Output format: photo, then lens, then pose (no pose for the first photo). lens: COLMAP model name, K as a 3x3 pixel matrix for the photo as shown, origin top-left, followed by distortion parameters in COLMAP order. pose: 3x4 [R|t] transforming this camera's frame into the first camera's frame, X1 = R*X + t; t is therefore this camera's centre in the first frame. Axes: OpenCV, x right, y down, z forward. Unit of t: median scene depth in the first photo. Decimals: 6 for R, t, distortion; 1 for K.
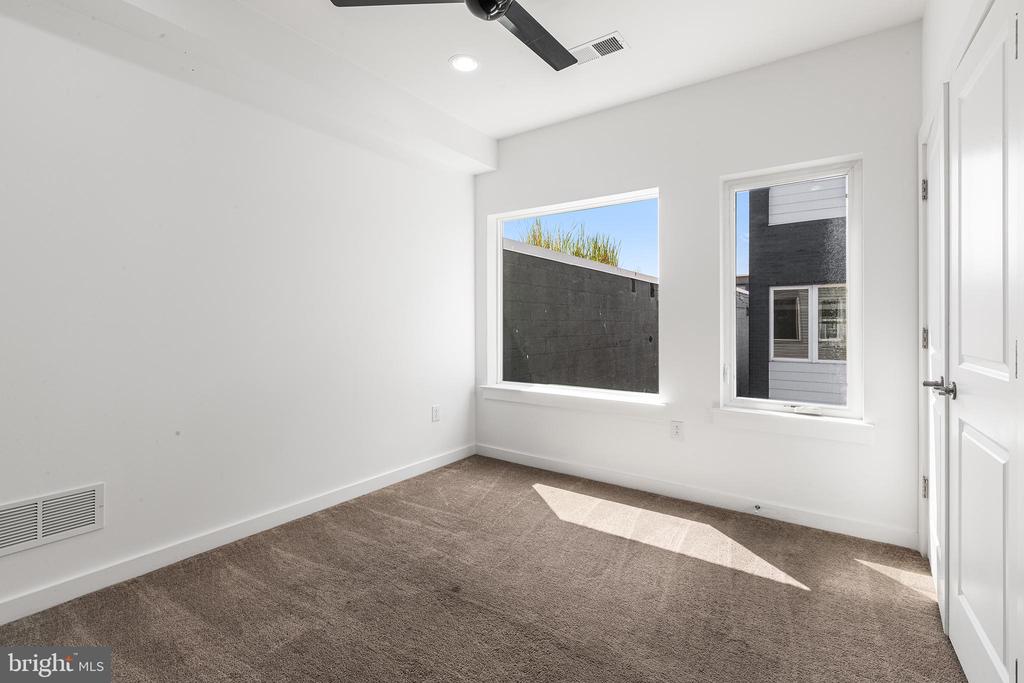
lens RADIAL K [[459.4, 0, 516.3], [0, 459.4, 329.6], [0, 0, 1]] dist [0.009327, 0.000040]
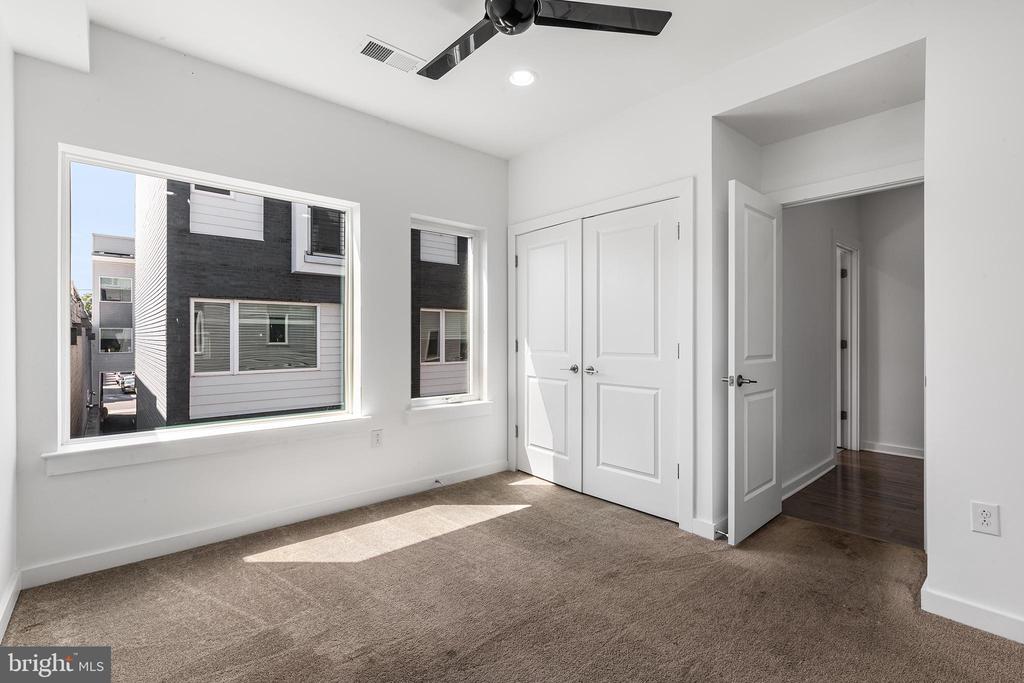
lens RADIAL K [[451.4, 0, 512.0], [0, 451.4, 341.5], [0, 0, 1]] dist [0.001912, -0.000053]
pose [[0.256746, -0.010578, 0.966421, -0.586802], [0.012300, 0.999895, 0.007676, -0.009201], [-0.966401, 0.009917, 0.256850, 0.440702]]
